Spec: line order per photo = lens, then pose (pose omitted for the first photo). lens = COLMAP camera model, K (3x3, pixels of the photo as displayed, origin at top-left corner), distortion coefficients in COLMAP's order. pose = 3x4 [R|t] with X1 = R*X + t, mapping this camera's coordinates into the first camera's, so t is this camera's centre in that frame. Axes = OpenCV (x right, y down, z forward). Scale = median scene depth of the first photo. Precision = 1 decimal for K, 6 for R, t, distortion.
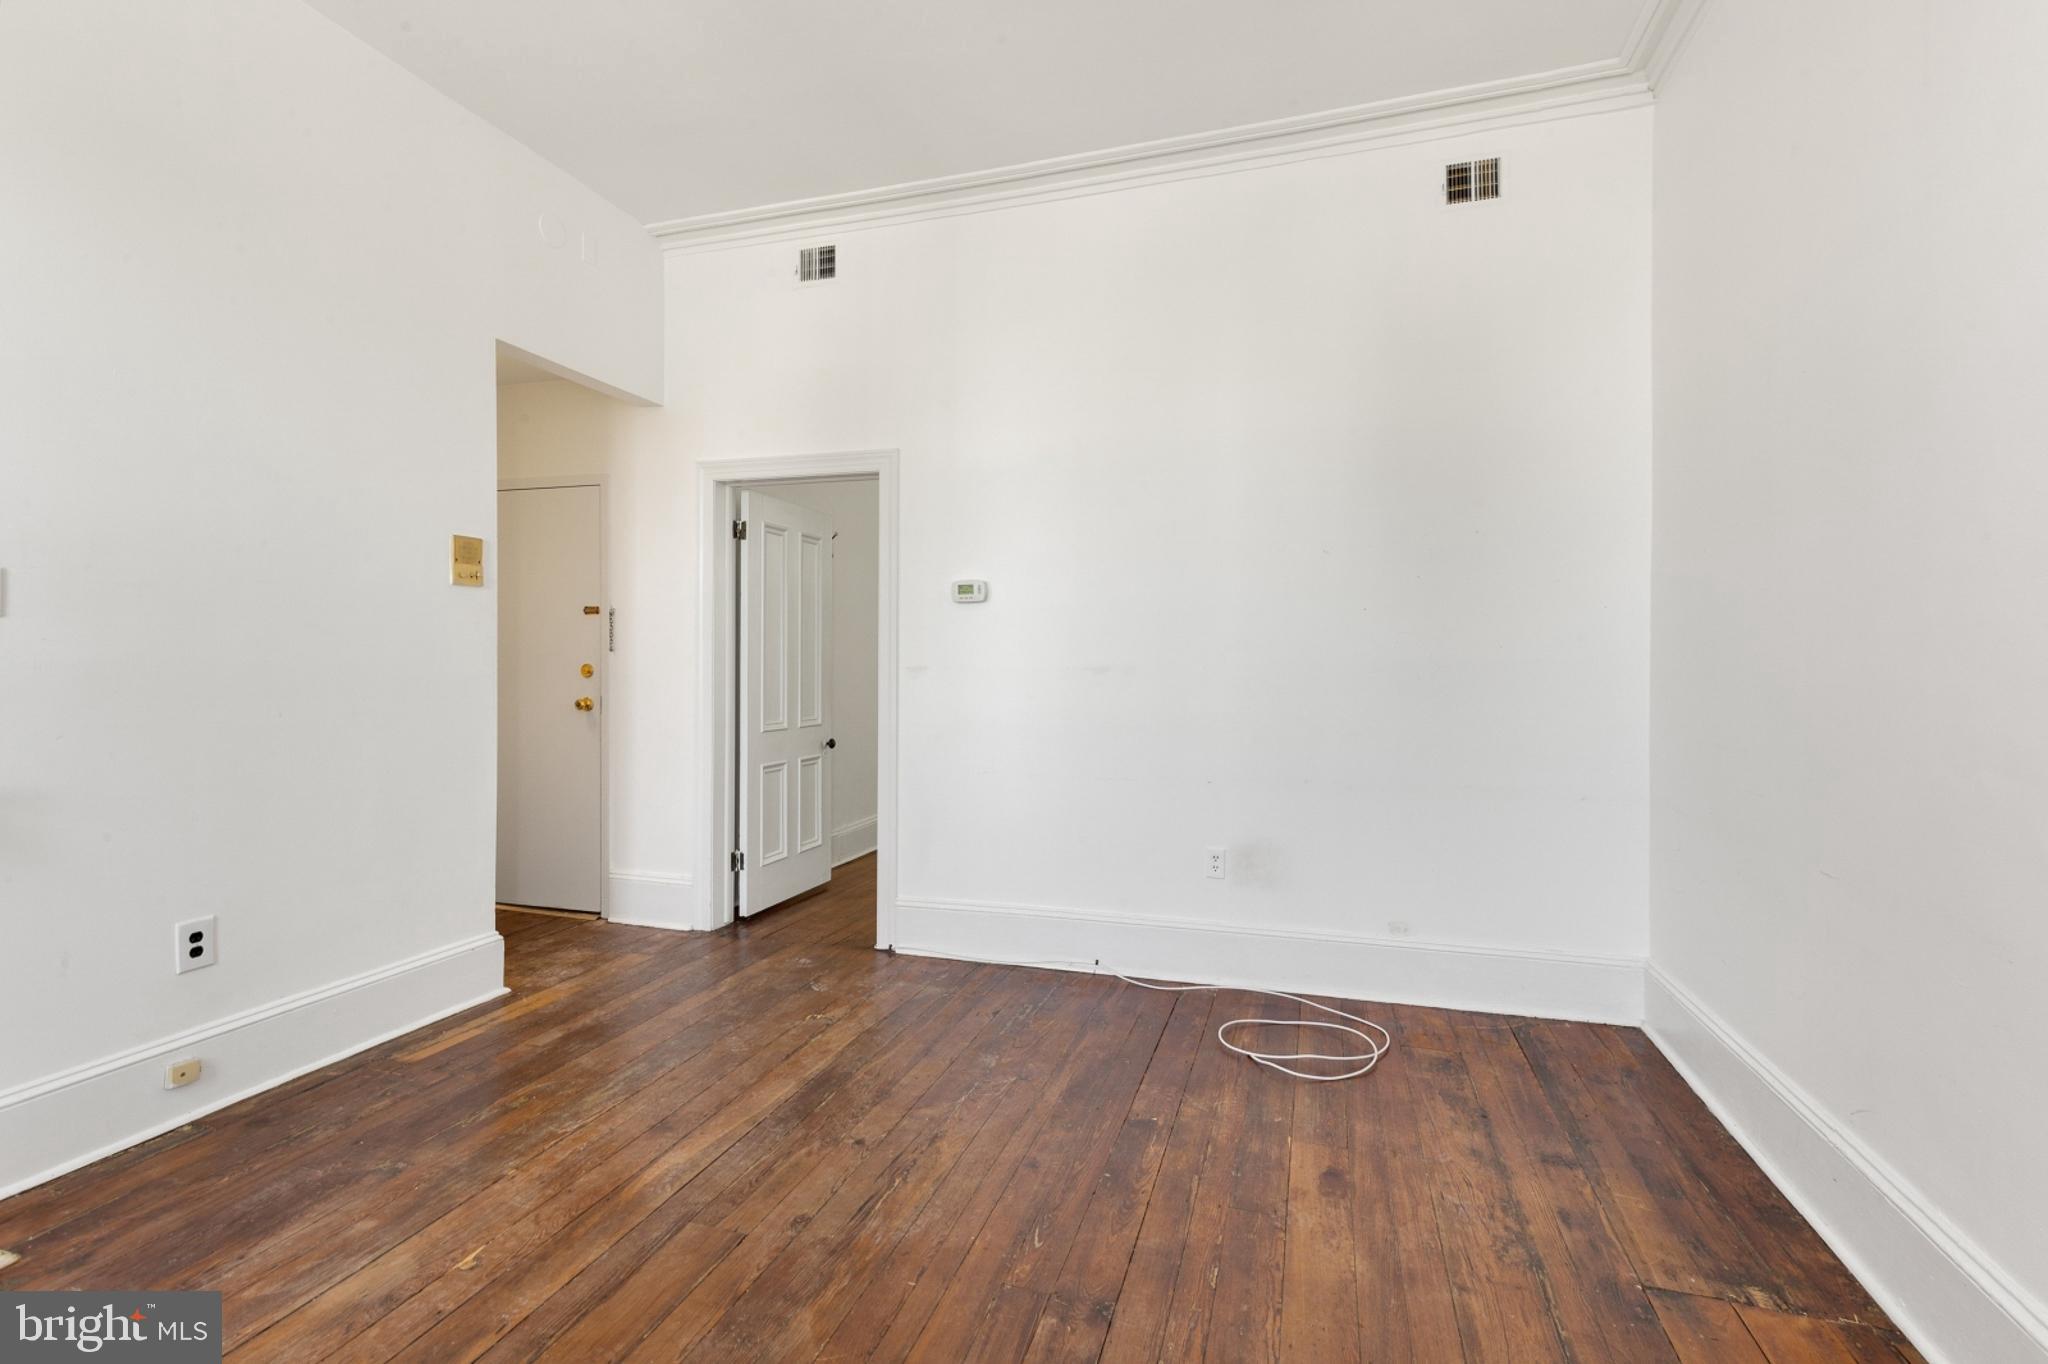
lens RADIAL K [[938.5, 0, 1023.9], [0, 938.5, 666.1], [0, 0, 1]] dist [0.007853, -0.000878]
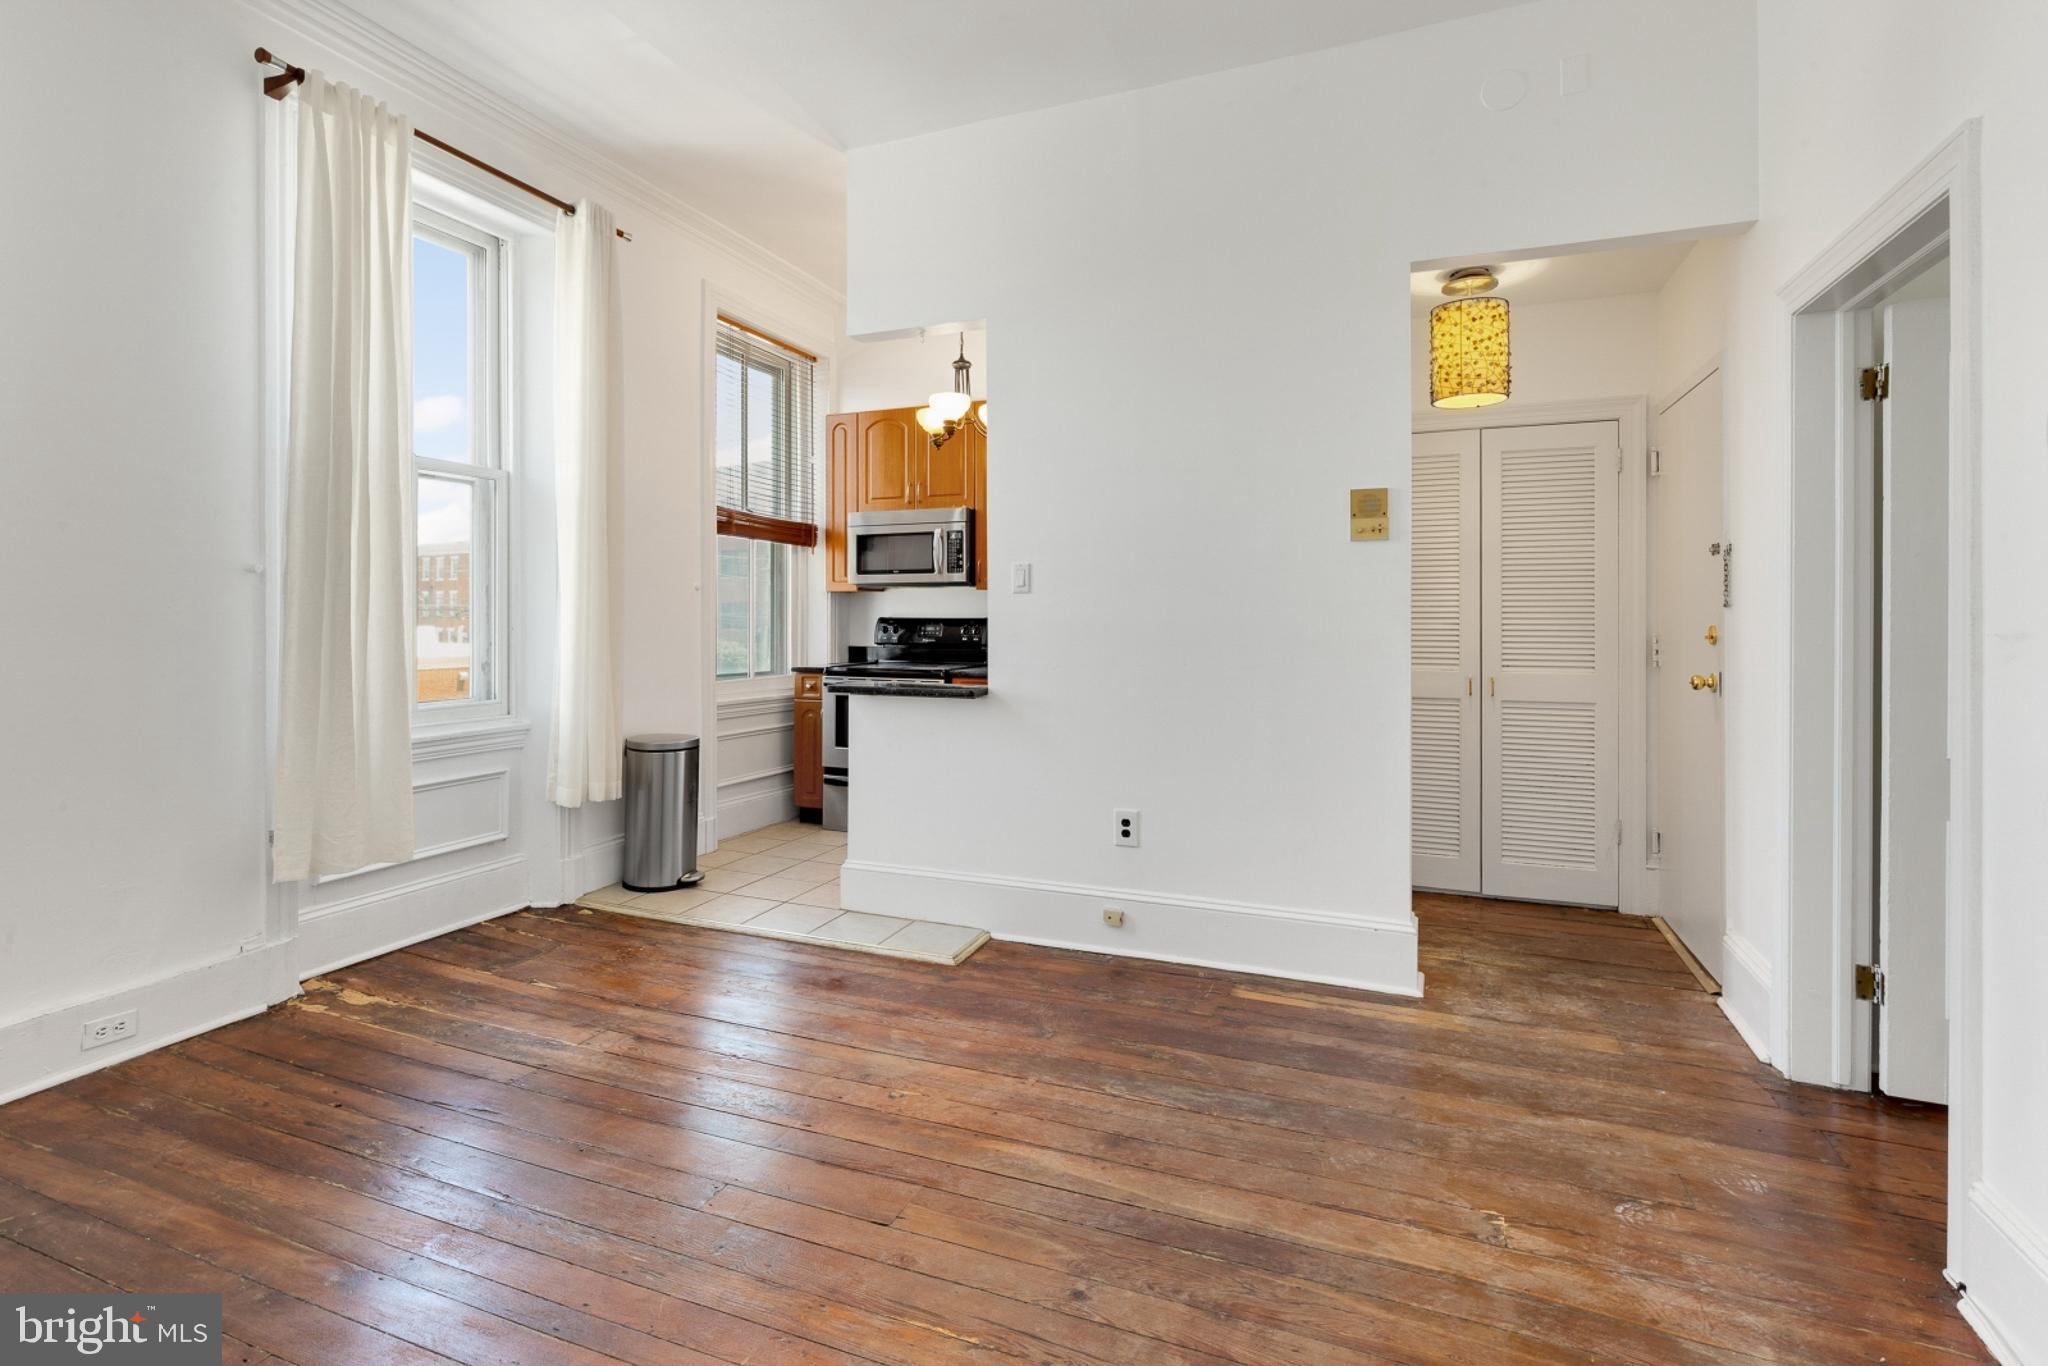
lens RADIAL K [[968.1, 0, 1024.2], [0, 968.1, 618.0], [0, 0, 1]] dist [0.011014, 0.000309]
pose [[-0.075210, -0.004766, -0.997156, 0.474637], [-0.007643, 0.999962, -0.004203, -0.001850], [0.997138, 0.007305, -0.075244, 0.851431]]
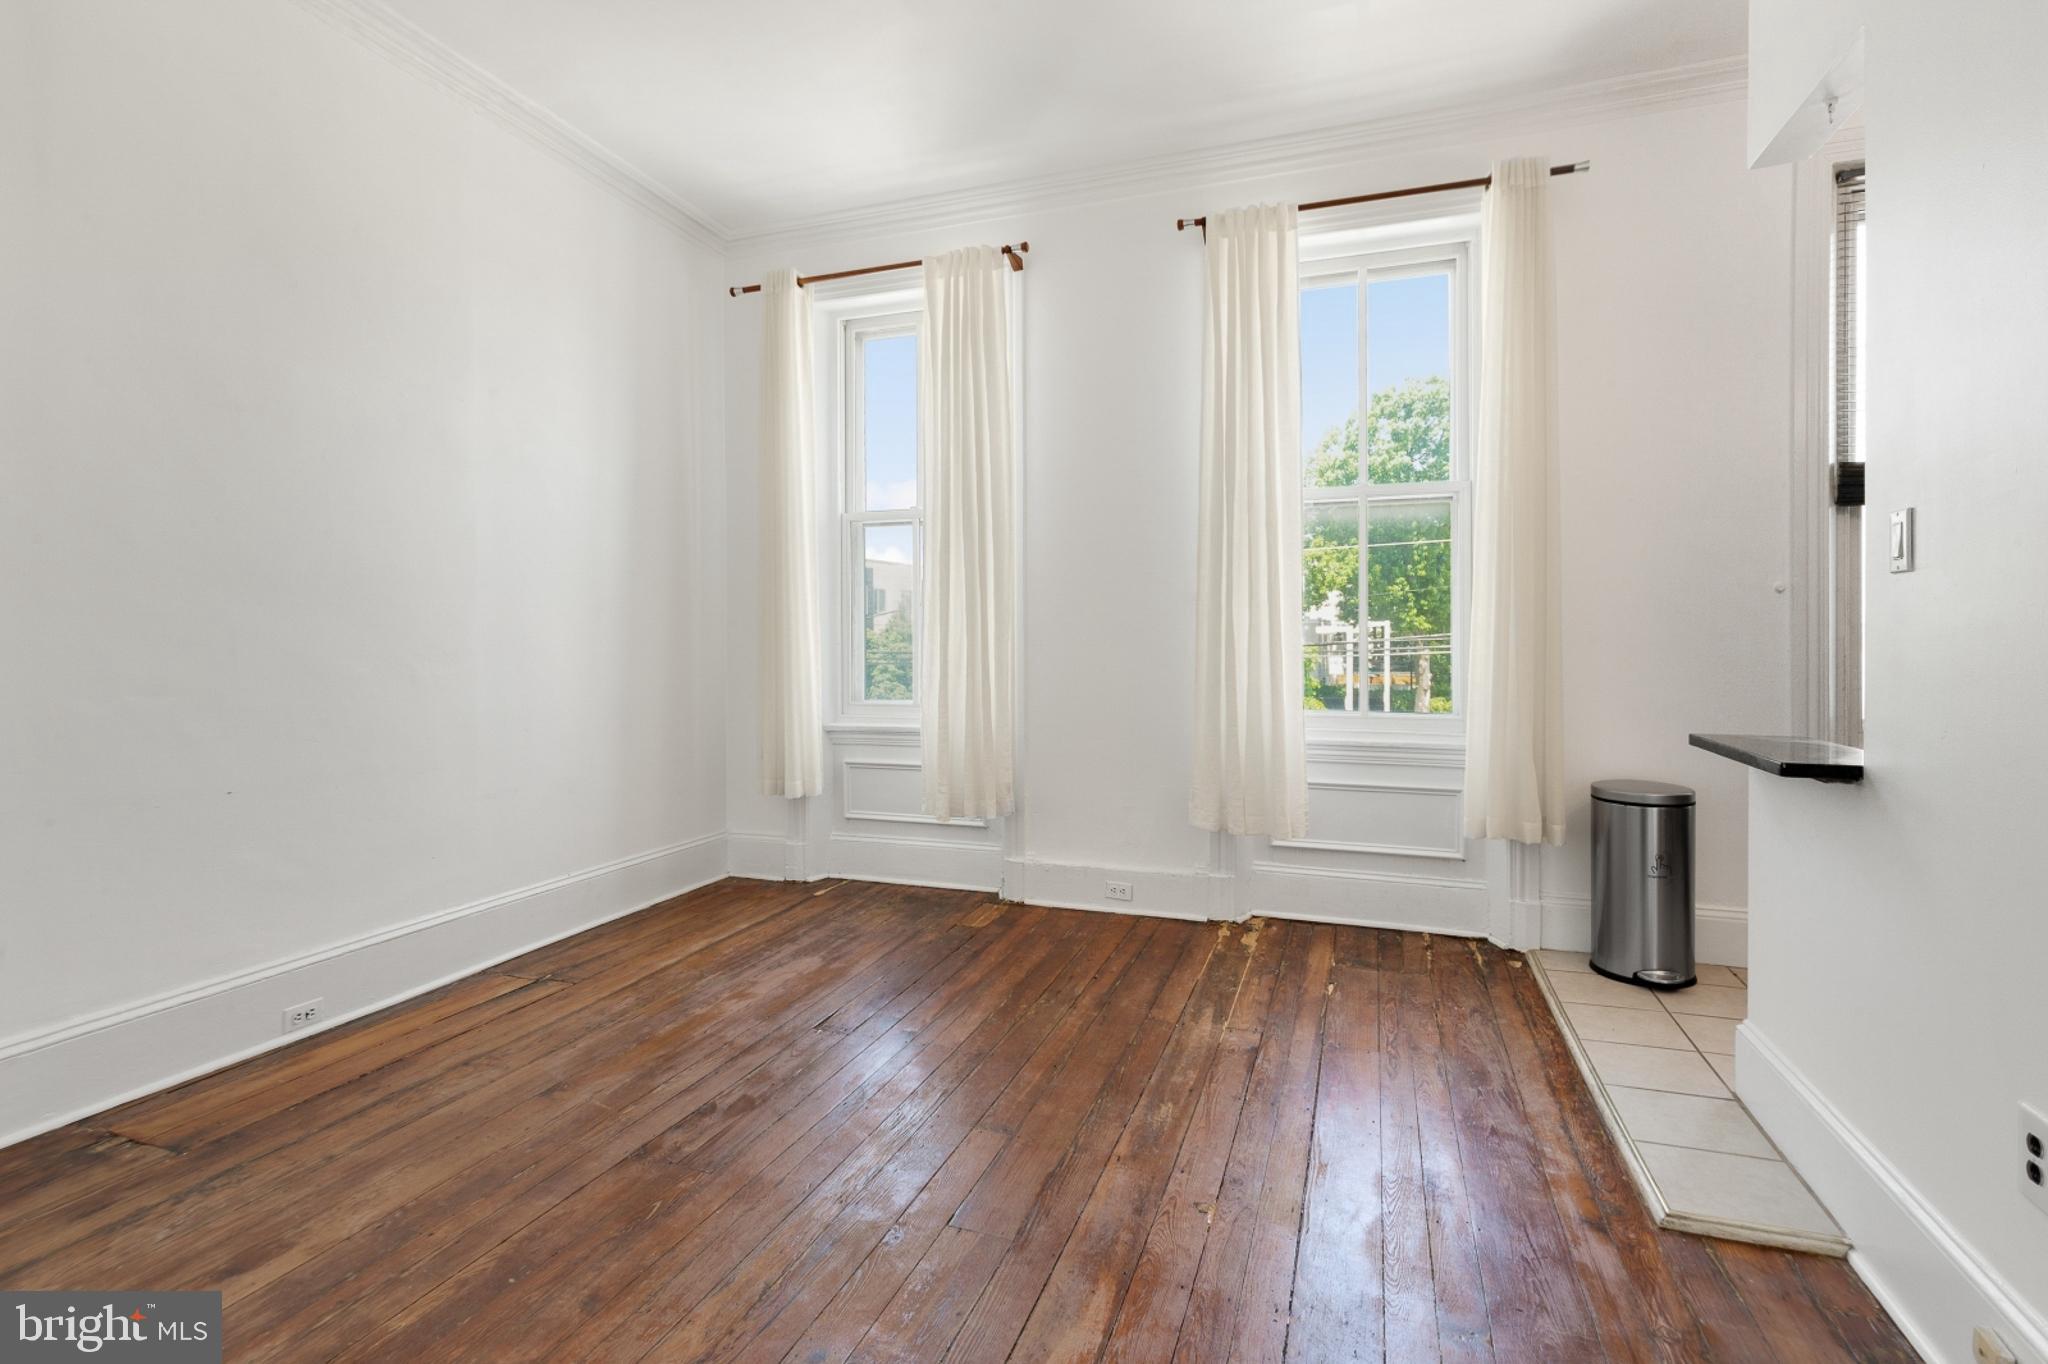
lens RADIAL K [[991.5, 0, 1005.5], [0, 991.5, 651.7], [0, 0, 1]] dist [0.011035, -0.006034]
pose [[-0.998490, -0.004947, 0.054703, -0.287487], [-0.003828, 0.999782, 0.020545, -0.001498], [-0.054793, 0.020305, -0.998291, 1.412669]]
